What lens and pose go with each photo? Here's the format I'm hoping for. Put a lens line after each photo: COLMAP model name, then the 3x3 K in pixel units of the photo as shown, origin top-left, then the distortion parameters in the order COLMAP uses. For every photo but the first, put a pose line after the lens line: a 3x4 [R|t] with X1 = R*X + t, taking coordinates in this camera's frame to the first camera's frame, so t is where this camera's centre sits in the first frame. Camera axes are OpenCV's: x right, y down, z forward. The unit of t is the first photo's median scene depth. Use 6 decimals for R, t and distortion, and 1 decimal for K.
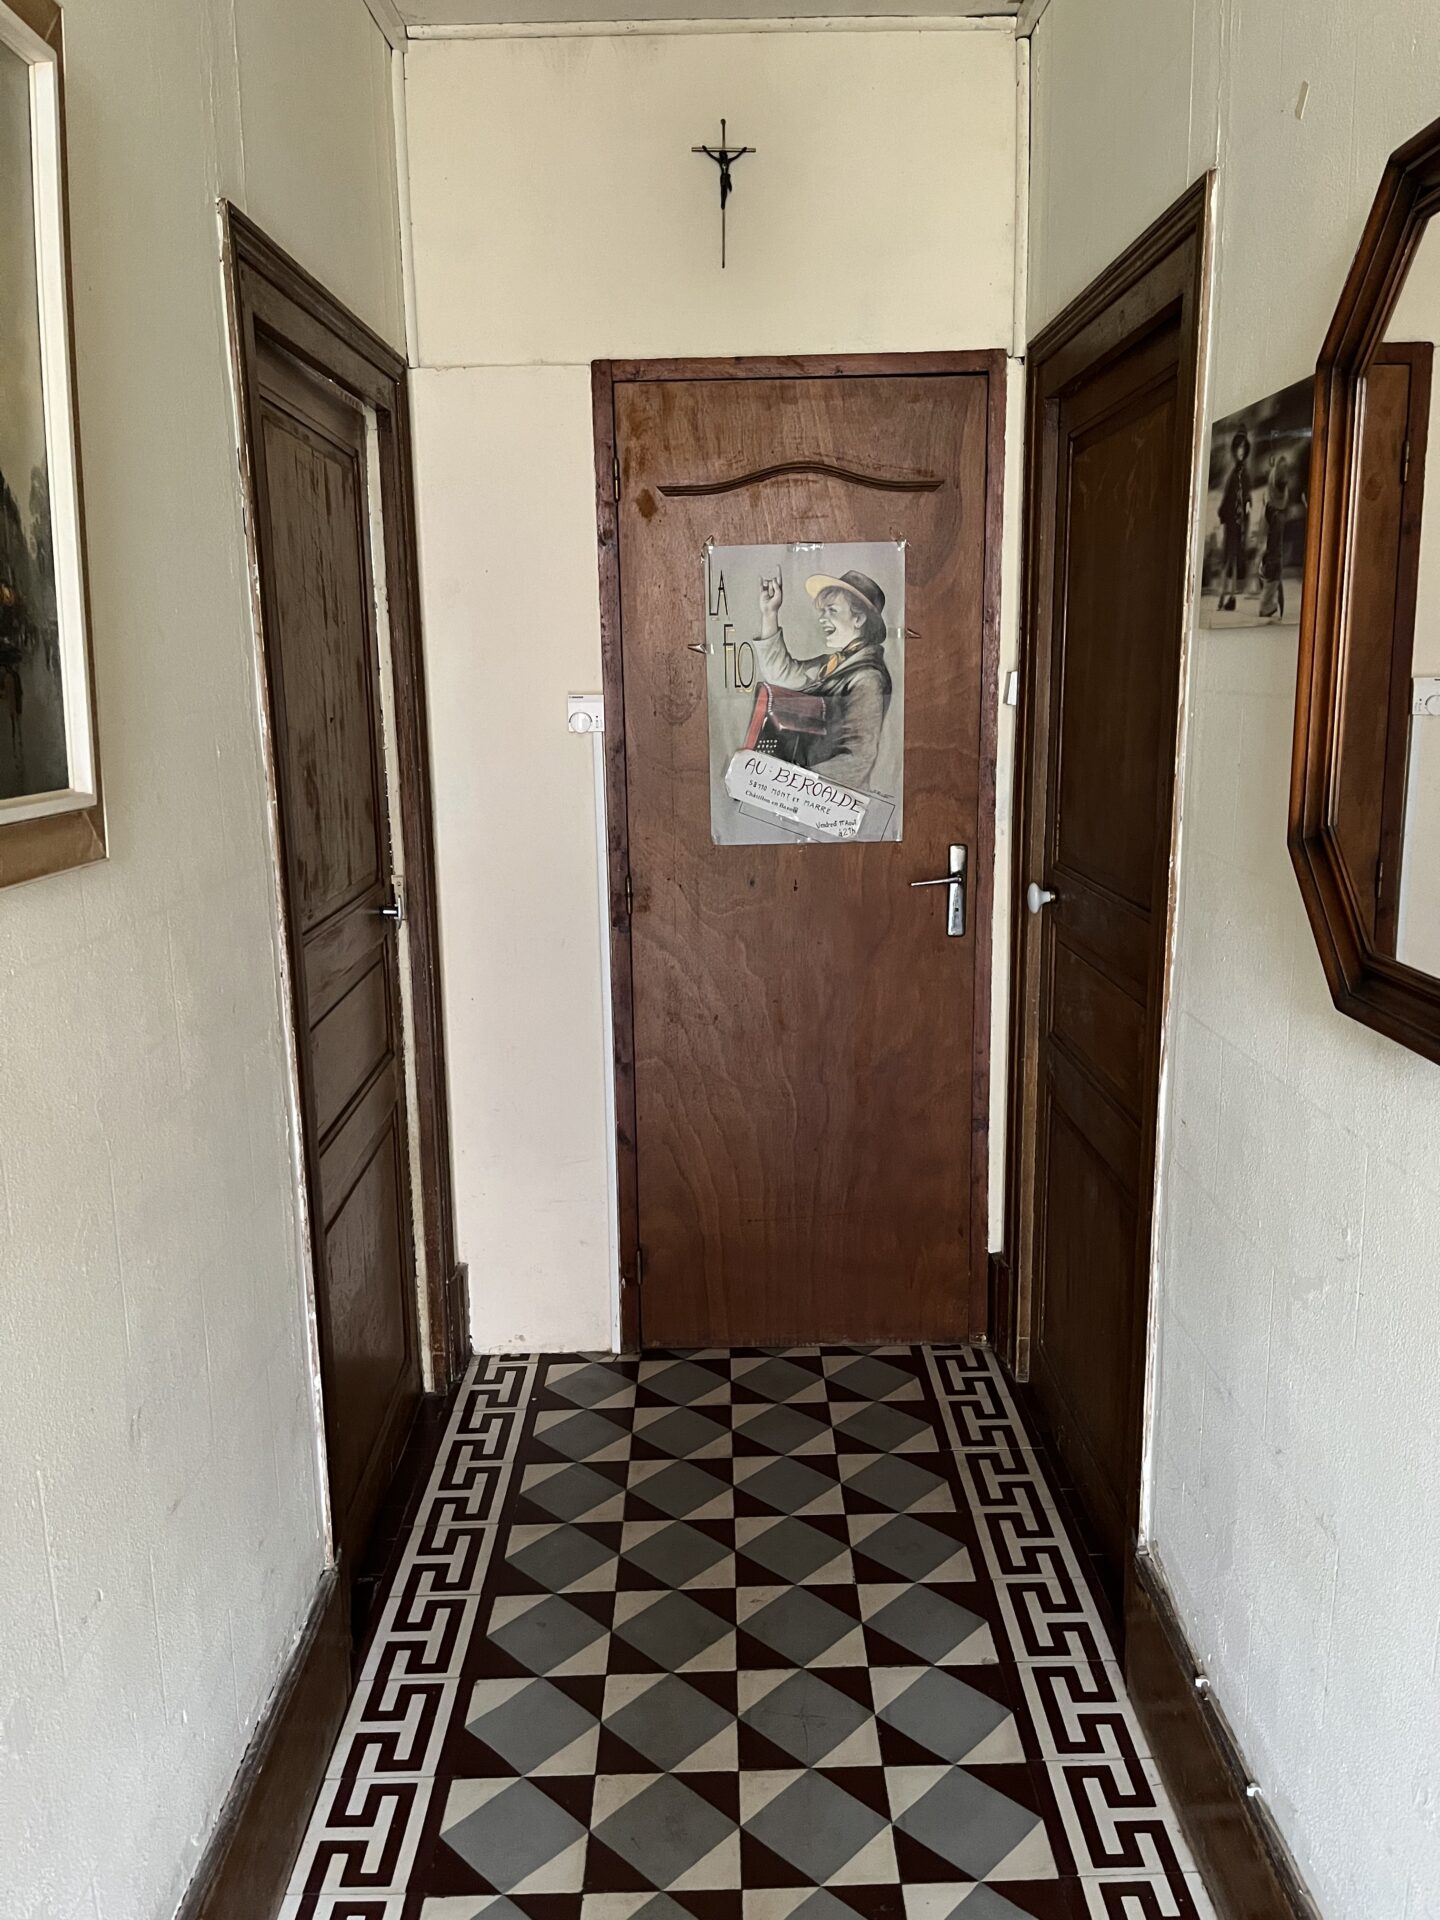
lens RADIAL K [[1427.0, 0, 719.0], [0, 1427.0, 954.2], [0, 0, 1]] dist [0.006599, -0.001810]
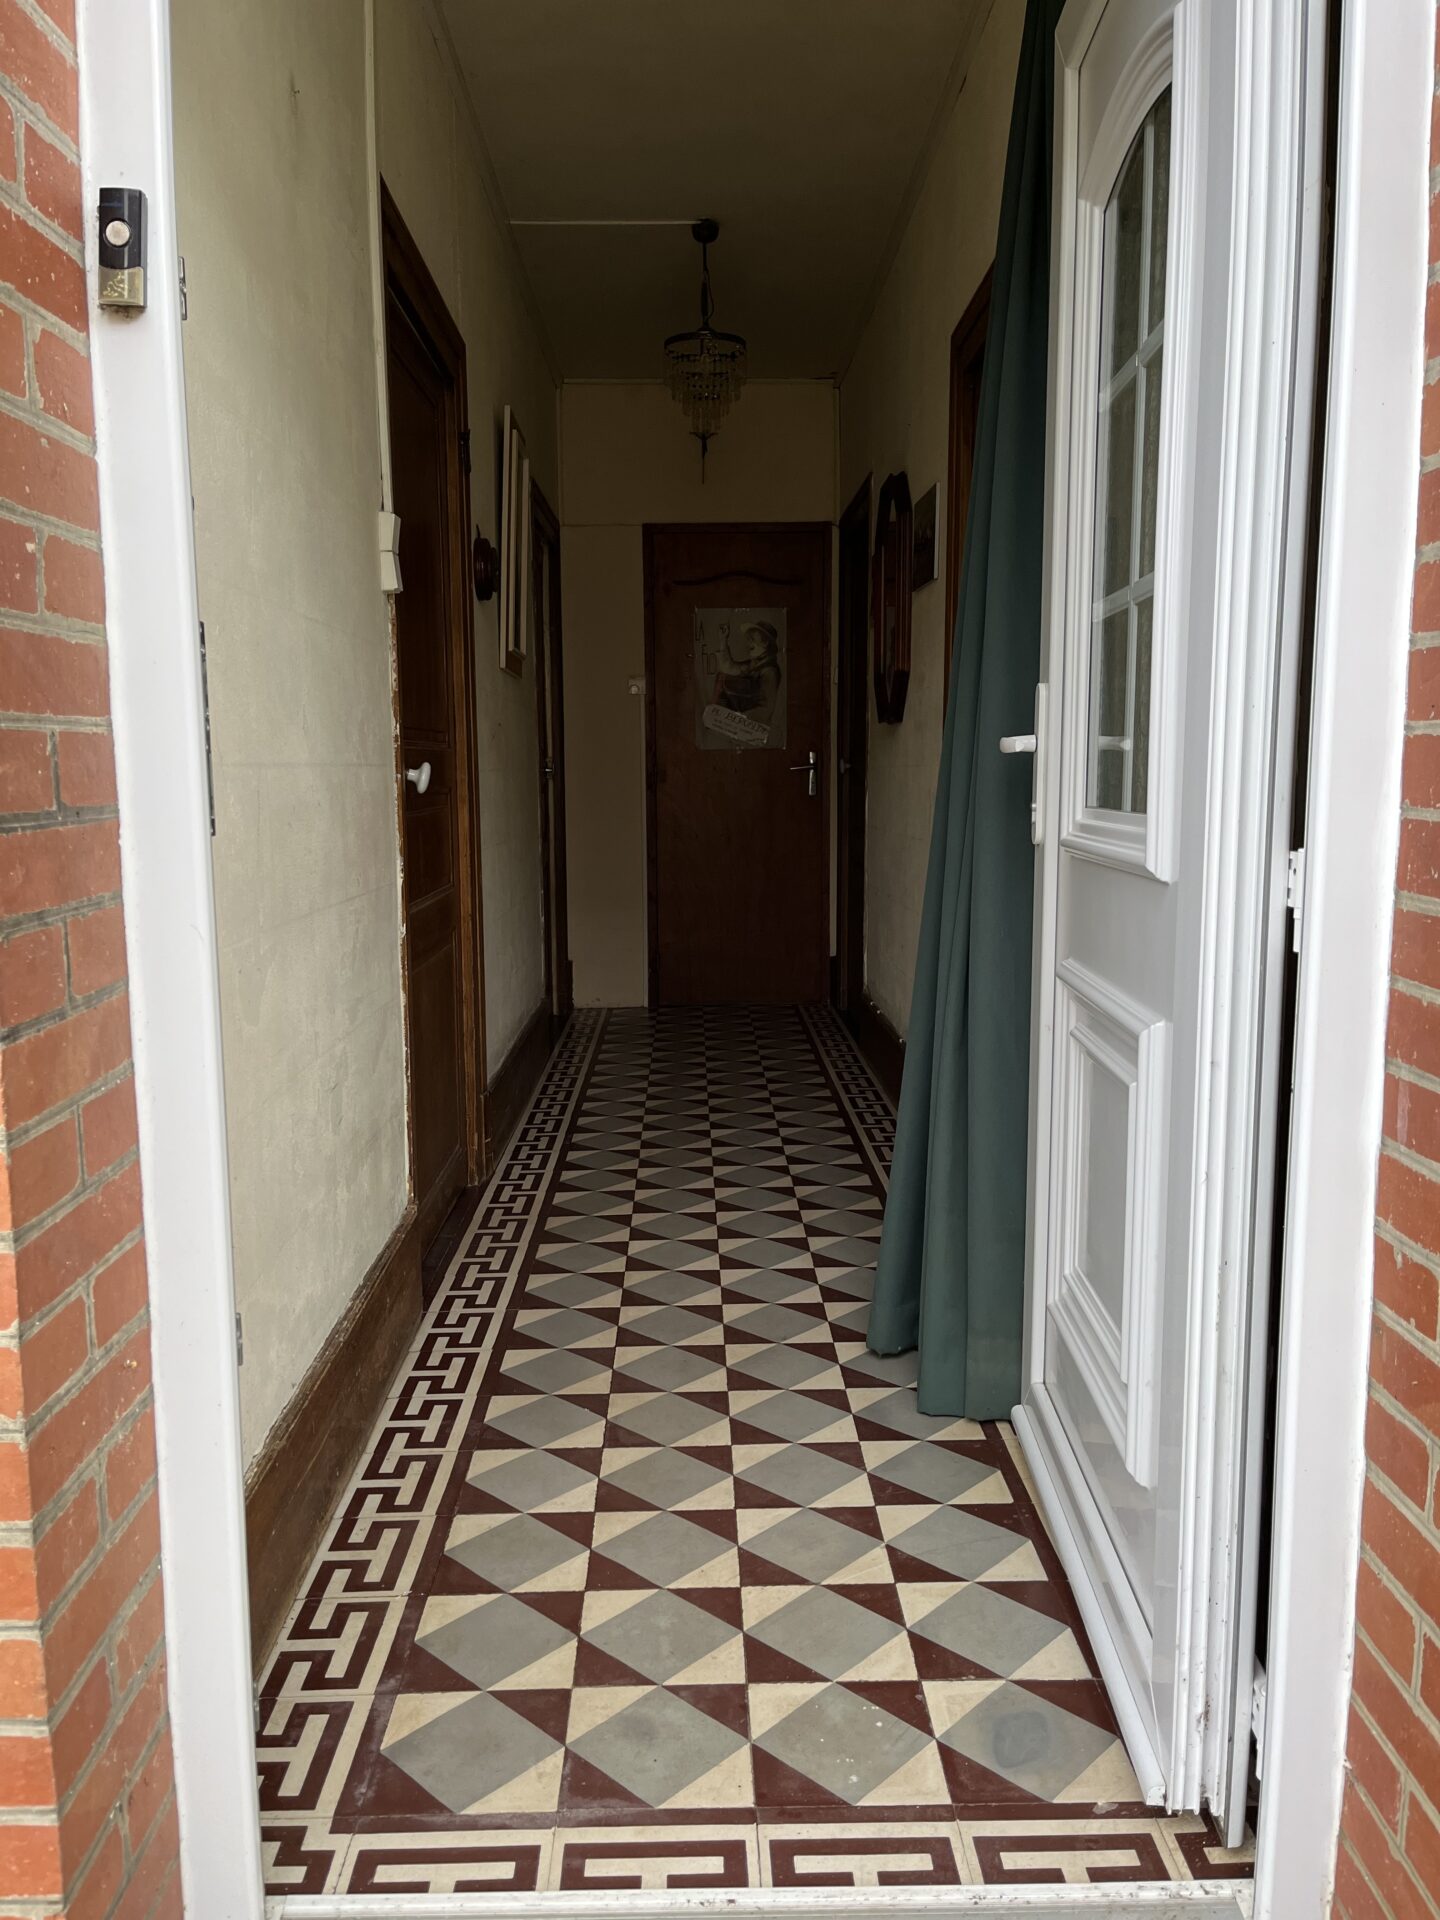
lens RADIAL K [[1427.0, 0, 720.9], [0, 1427.0, 966.2], [0, 0, 1]] dist [0.006599, -0.001810]
pose [[0.999624, 0.006869, 0.026540, -0.022086], [-0.005231, 0.998105, -0.061311, 0.380368], [-0.026911, 0.061149, 0.997766, -1.106419]]
